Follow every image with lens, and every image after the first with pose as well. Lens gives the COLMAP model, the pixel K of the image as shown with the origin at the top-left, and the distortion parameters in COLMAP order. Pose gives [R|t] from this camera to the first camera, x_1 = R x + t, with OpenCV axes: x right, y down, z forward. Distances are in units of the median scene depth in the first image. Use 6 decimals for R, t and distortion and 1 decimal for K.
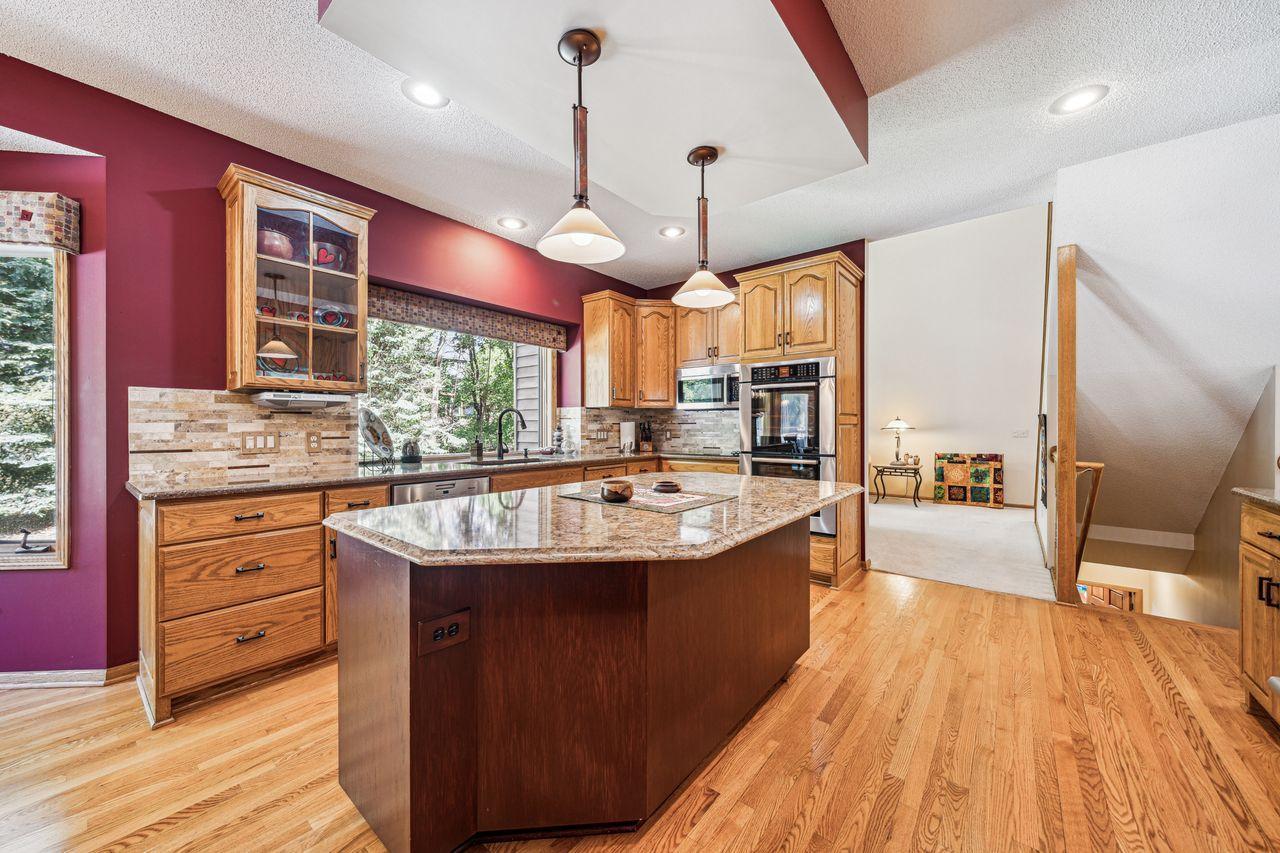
lens RADIAL K [[462.8, 0, 640.0], [0, 462.8, 426.5], [0, 0, 1]] dist [-0.000275, -0.000059]
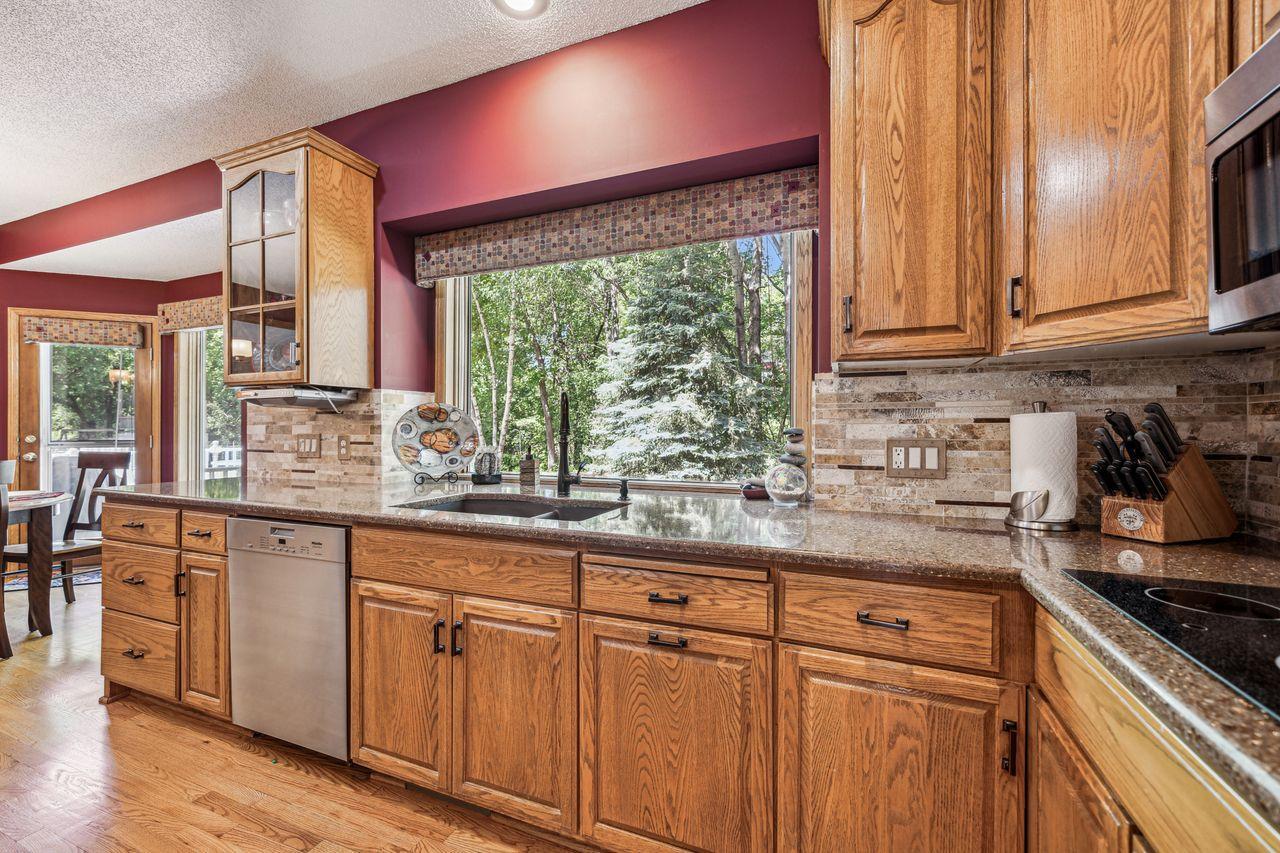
lens RADIAL K [[518.3, 0, 640.0], [0, 518.3, 426.5], [0, 0, 1]] dist [0.000134, 0.000013]
pose [[0.288846, 0.001579, -0.957374, 0.318641], [0.000369, 0.999998, 0.001760, -0.005056], [0.957376, -0.000862, 0.288845, 1.180363]]
